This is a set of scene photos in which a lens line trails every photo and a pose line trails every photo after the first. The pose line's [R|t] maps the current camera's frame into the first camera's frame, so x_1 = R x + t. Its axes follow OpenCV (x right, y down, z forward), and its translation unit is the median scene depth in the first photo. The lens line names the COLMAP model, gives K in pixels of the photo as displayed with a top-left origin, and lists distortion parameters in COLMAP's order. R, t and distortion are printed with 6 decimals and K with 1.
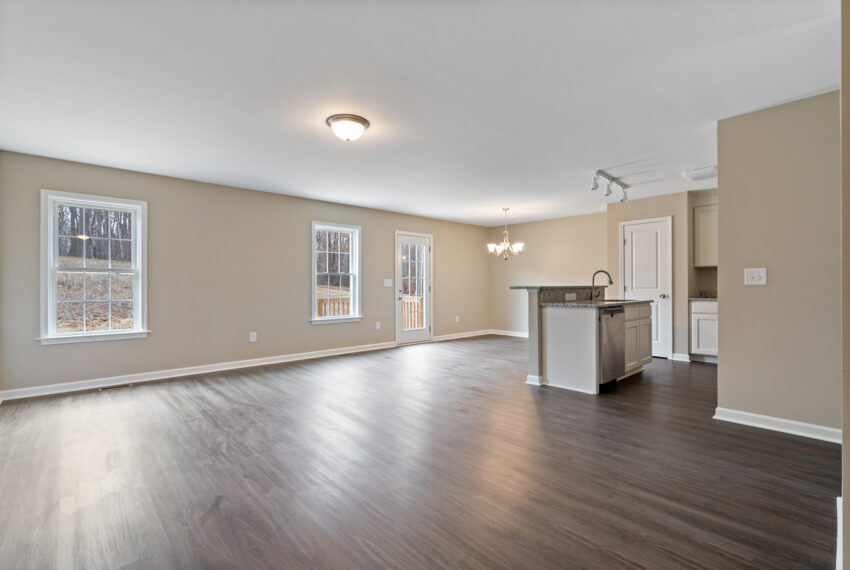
lens RADIAL K [[390.5, 0, 426.8], [0, 390.5, 290.6], [0, 0, 1]] dist [-0.002857, 0.000157]
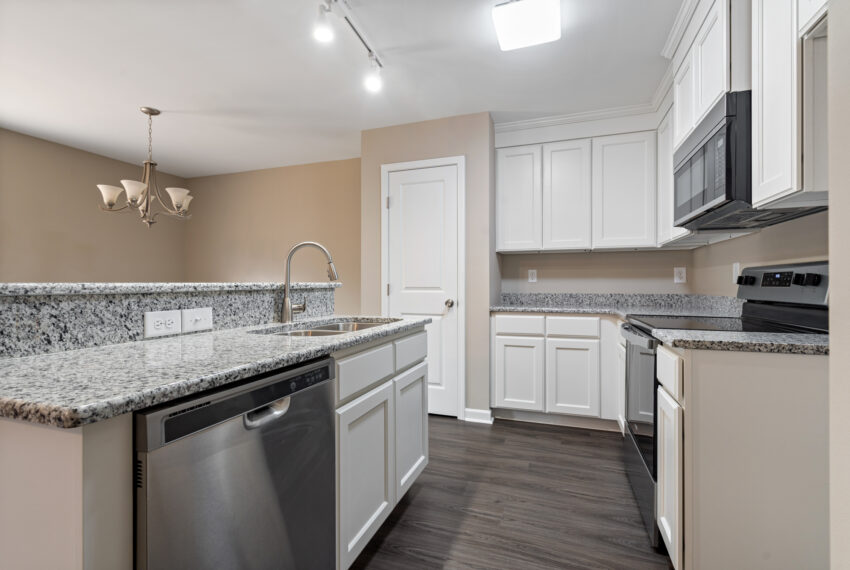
lens RADIAL K [[390.5, 0, 423.9], [0, 390.5, 284.3], [0, 0, 1]] dist [-0.002857, 0.000157]
pose [[0.885543, 0.002856, 0.464548, 0.335322], [0.002124, 0.999946, -0.010196, -0.007216], [-0.464552, 0.010015, 0.885489, 0.558422]]
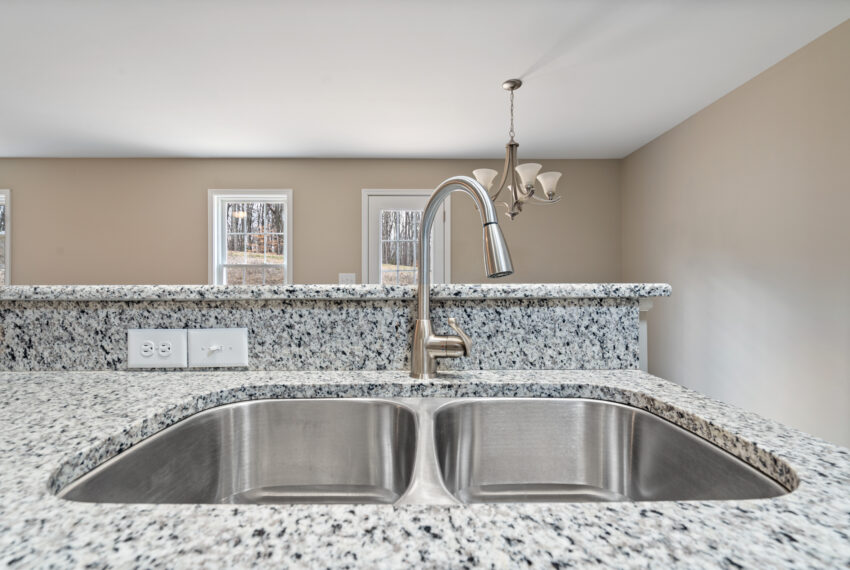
lens RADIAL K [[390.5, 0, 423.7], [0, 390.5, 285.8], [0, 0, 1]] dist [-0.002857, 0.000157]
pose [[0.746005, 0.006450, -0.665909, 0.483544], [-0.011016, 0.999936, -0.002656, -0.011360], [0.665849, 0.009318, 0.746029, 0.798617]]
